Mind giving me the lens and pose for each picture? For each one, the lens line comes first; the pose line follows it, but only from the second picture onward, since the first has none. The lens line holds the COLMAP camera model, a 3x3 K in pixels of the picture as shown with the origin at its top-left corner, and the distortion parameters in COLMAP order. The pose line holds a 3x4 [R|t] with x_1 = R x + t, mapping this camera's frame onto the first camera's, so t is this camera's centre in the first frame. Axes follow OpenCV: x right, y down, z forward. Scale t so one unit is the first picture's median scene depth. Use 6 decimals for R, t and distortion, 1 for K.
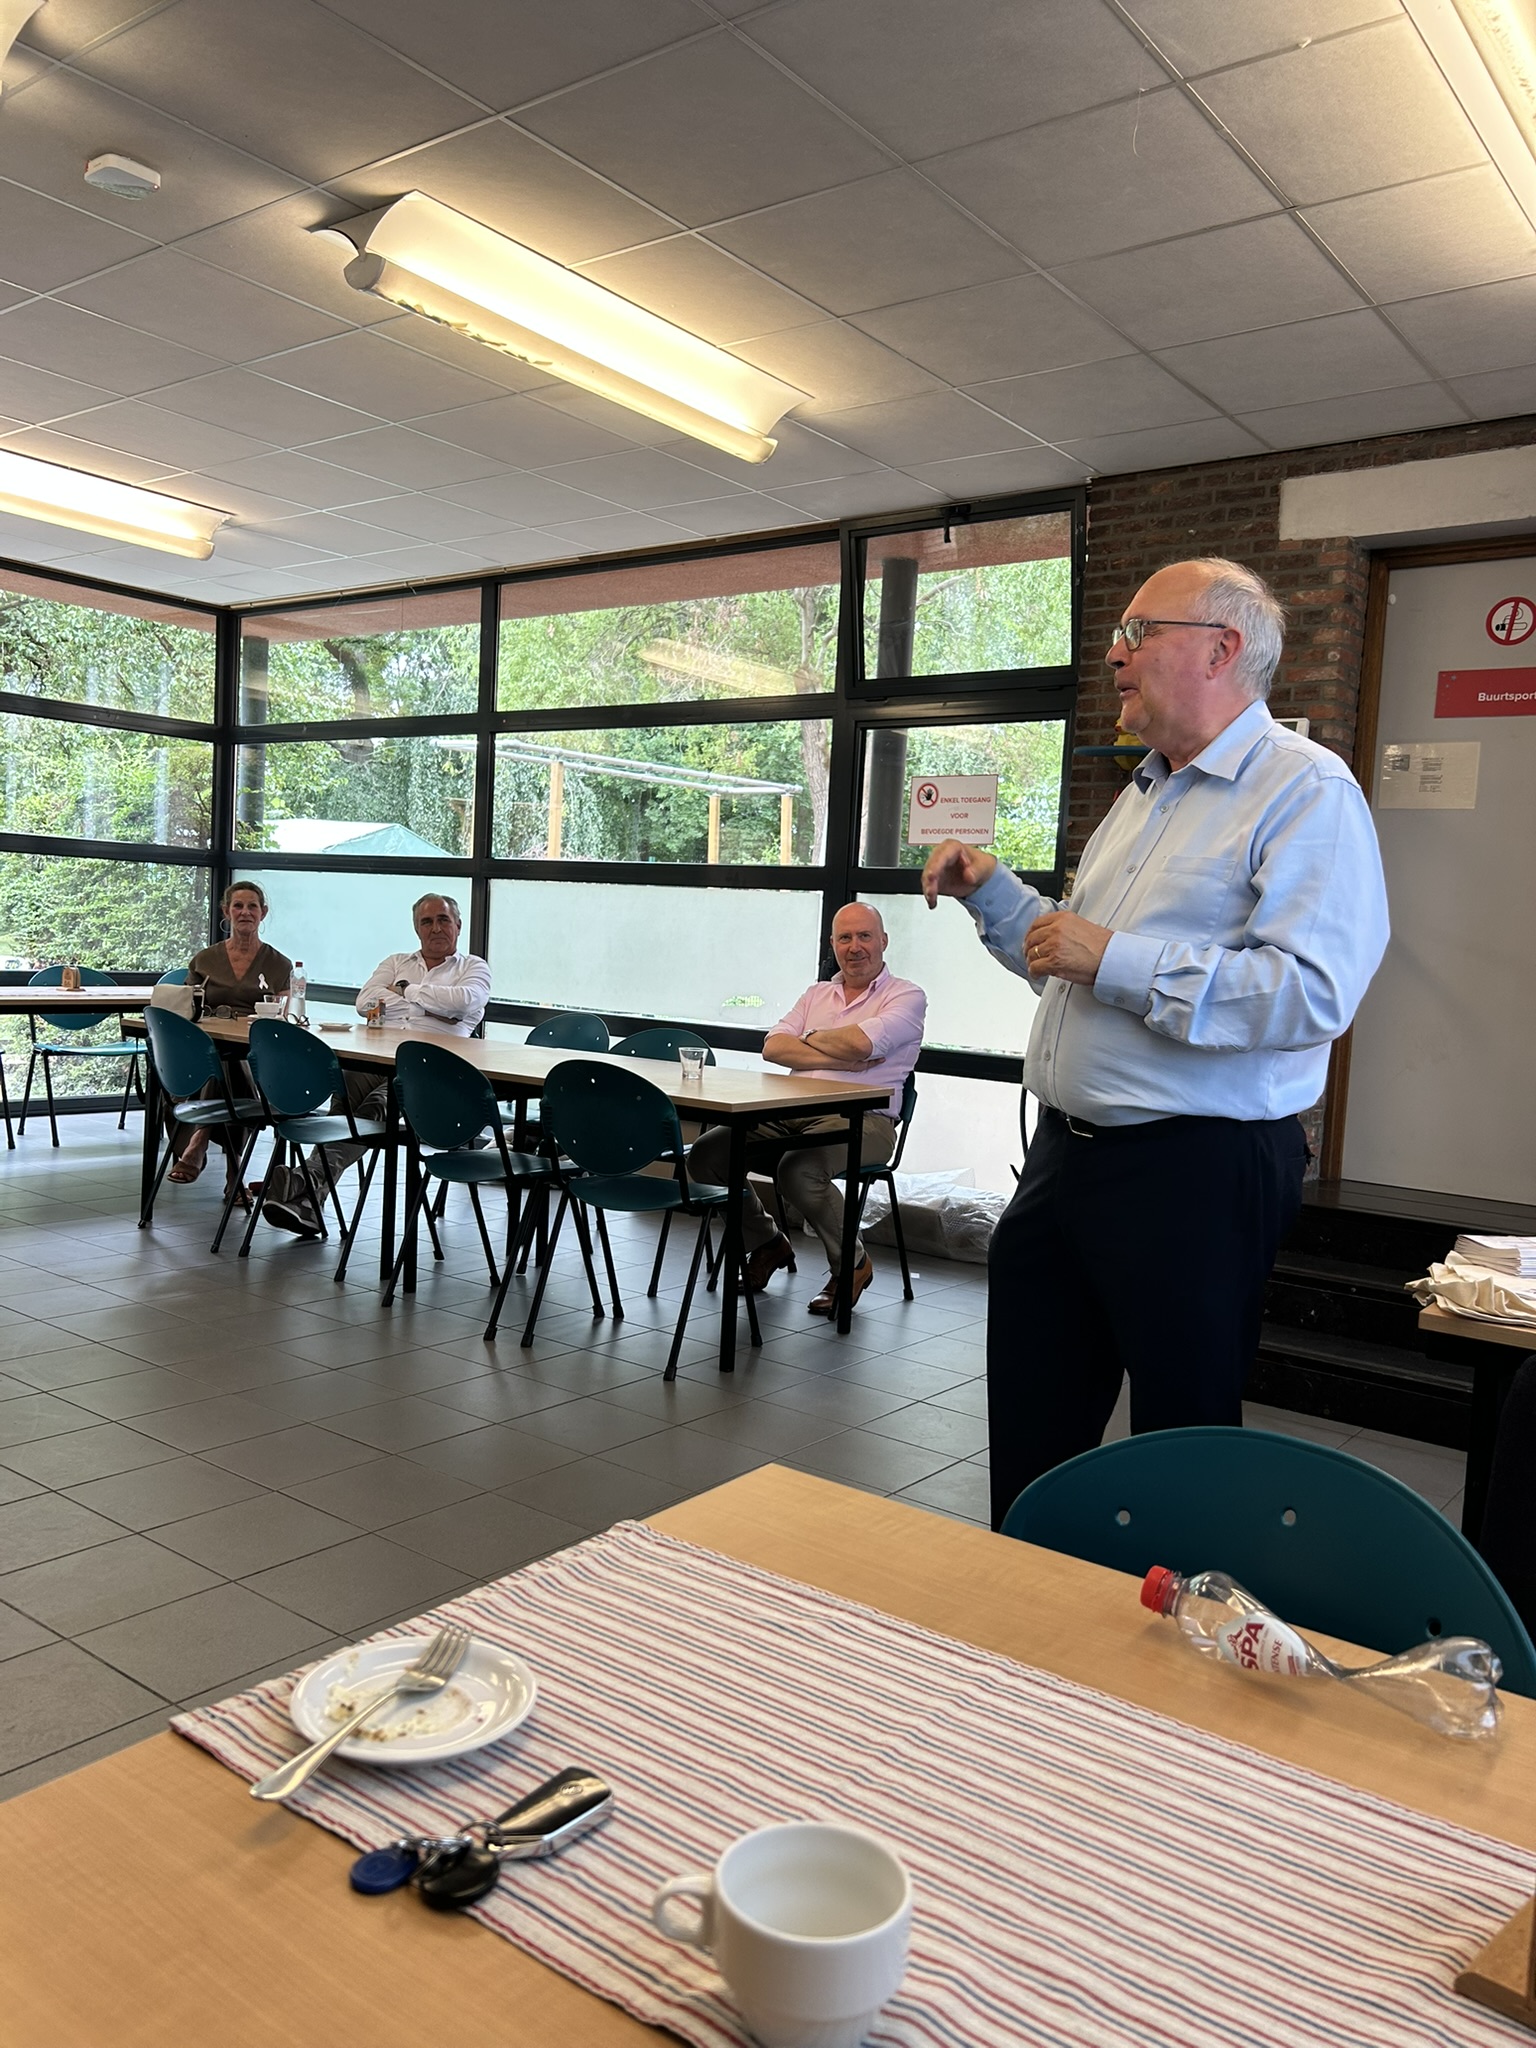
lens RADIAL K [[1533.3, 0, 768.0], [0, 1533.3, 1024.0], [0, 0, 1]] dist [0.044196, -0.057094]
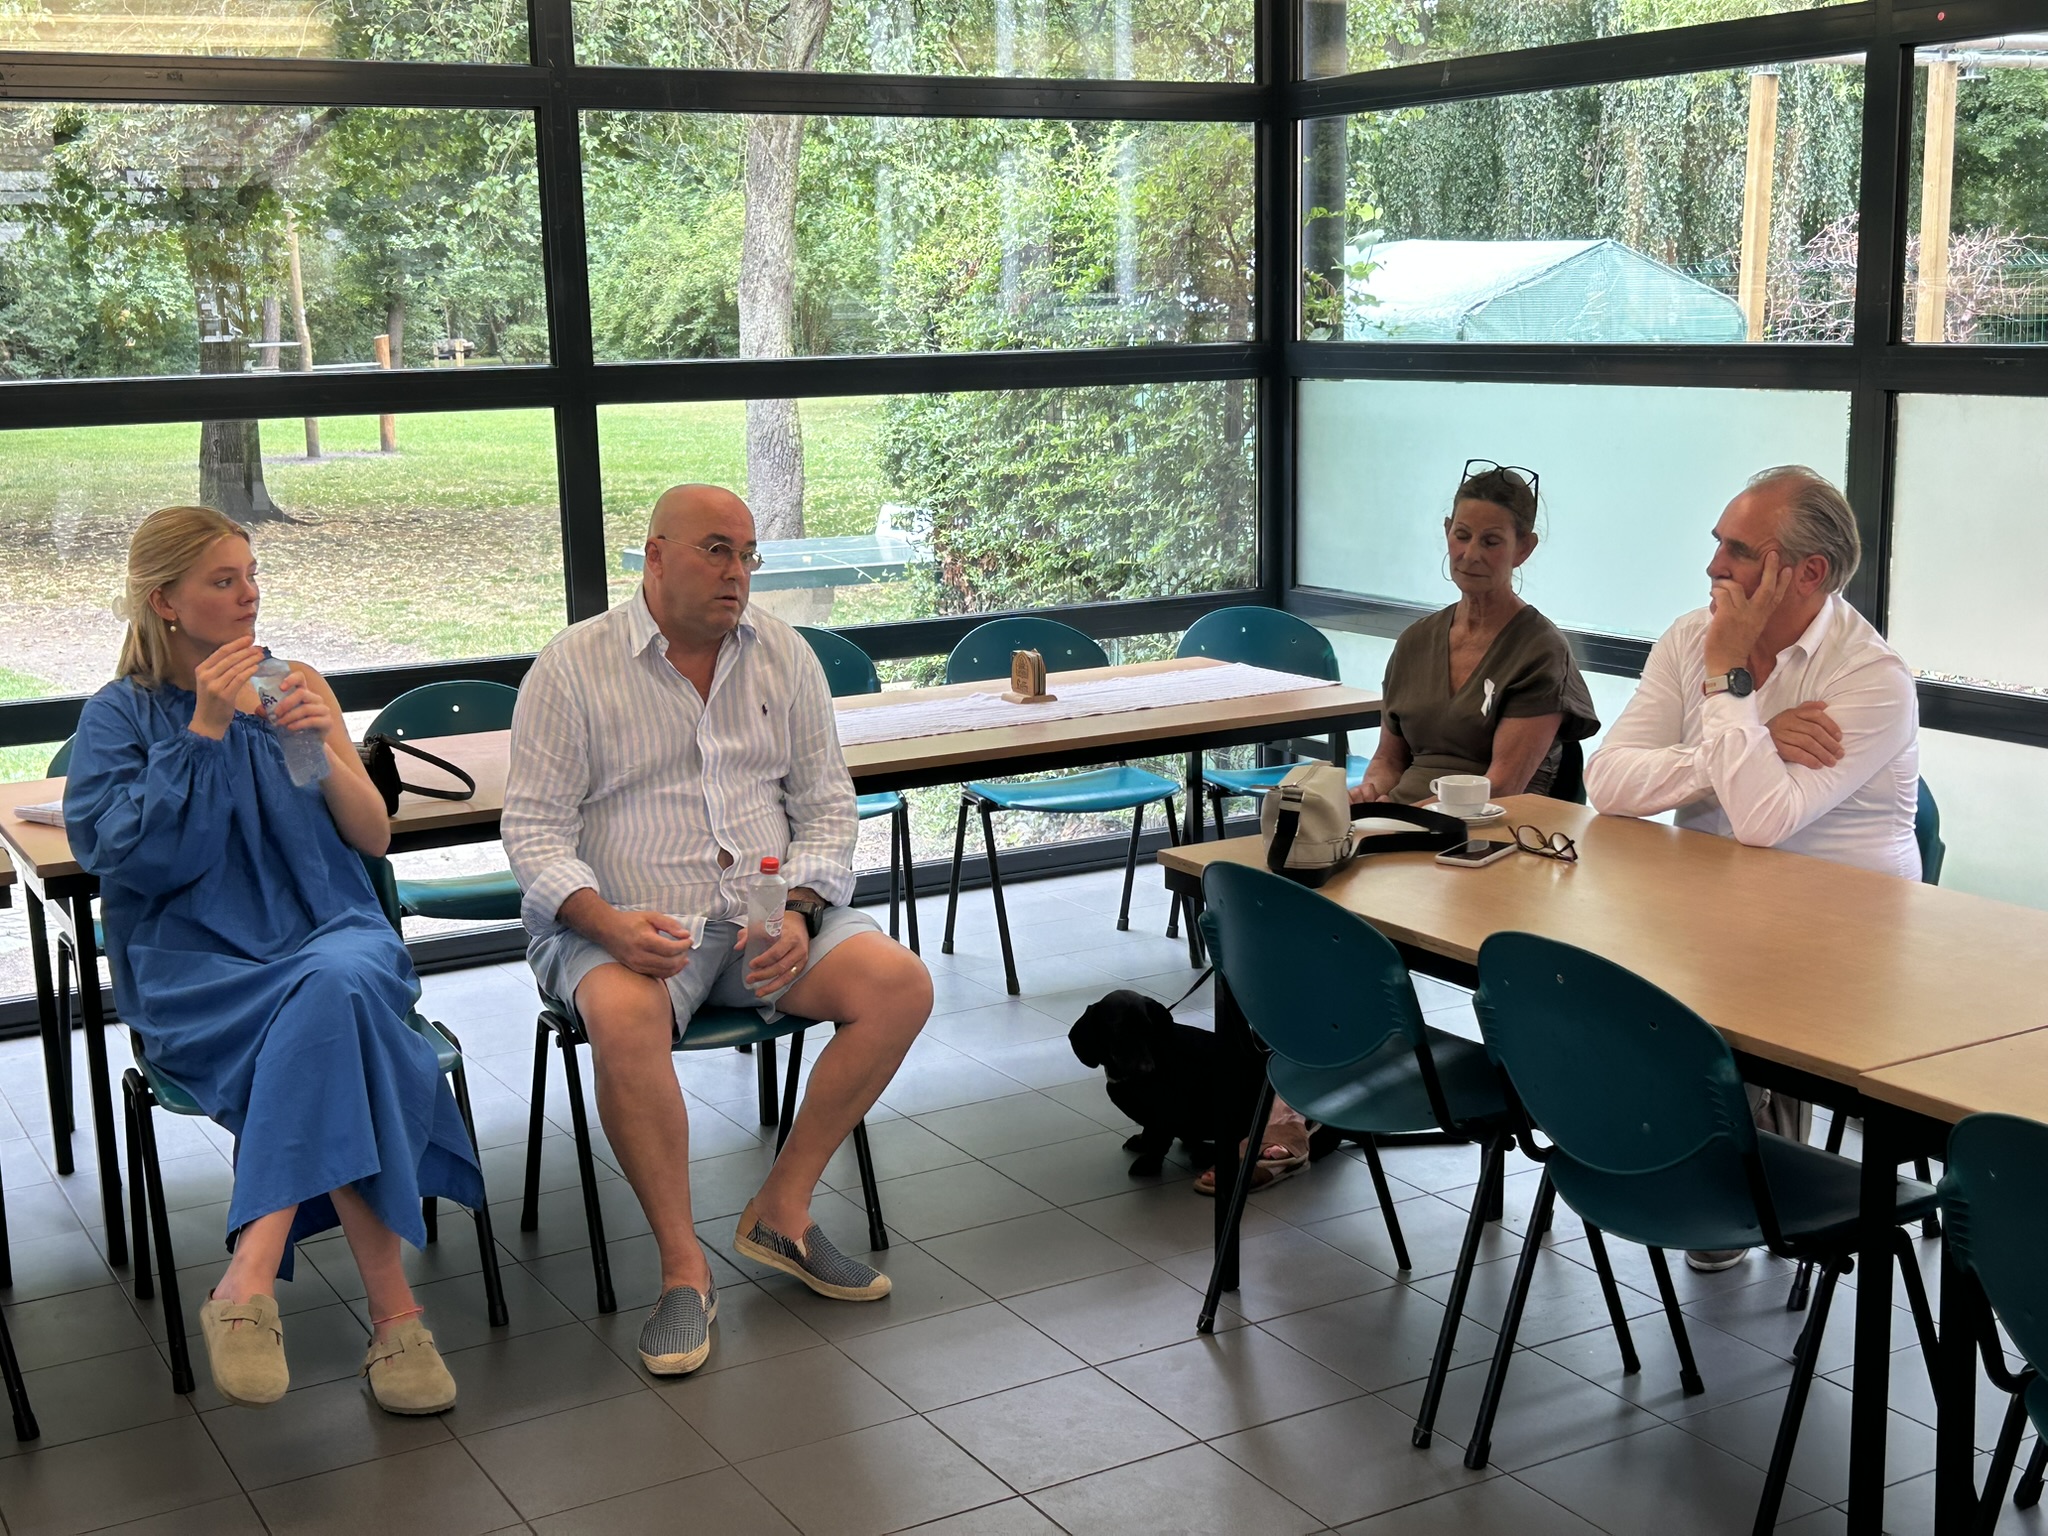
lens RADIAL K [[2526.6, 0, 1020.0], [0, 2526.6, 775.1], [0, 0, 1]] dist [0.058596, -0.042094]
pose [[0.917572, 0.000836, -0.397570, -0.138170], [0.046452, 0.992923, 0.109297, -0.088308], [0.394847, -0.118755, 0.911039, 0.270323]]
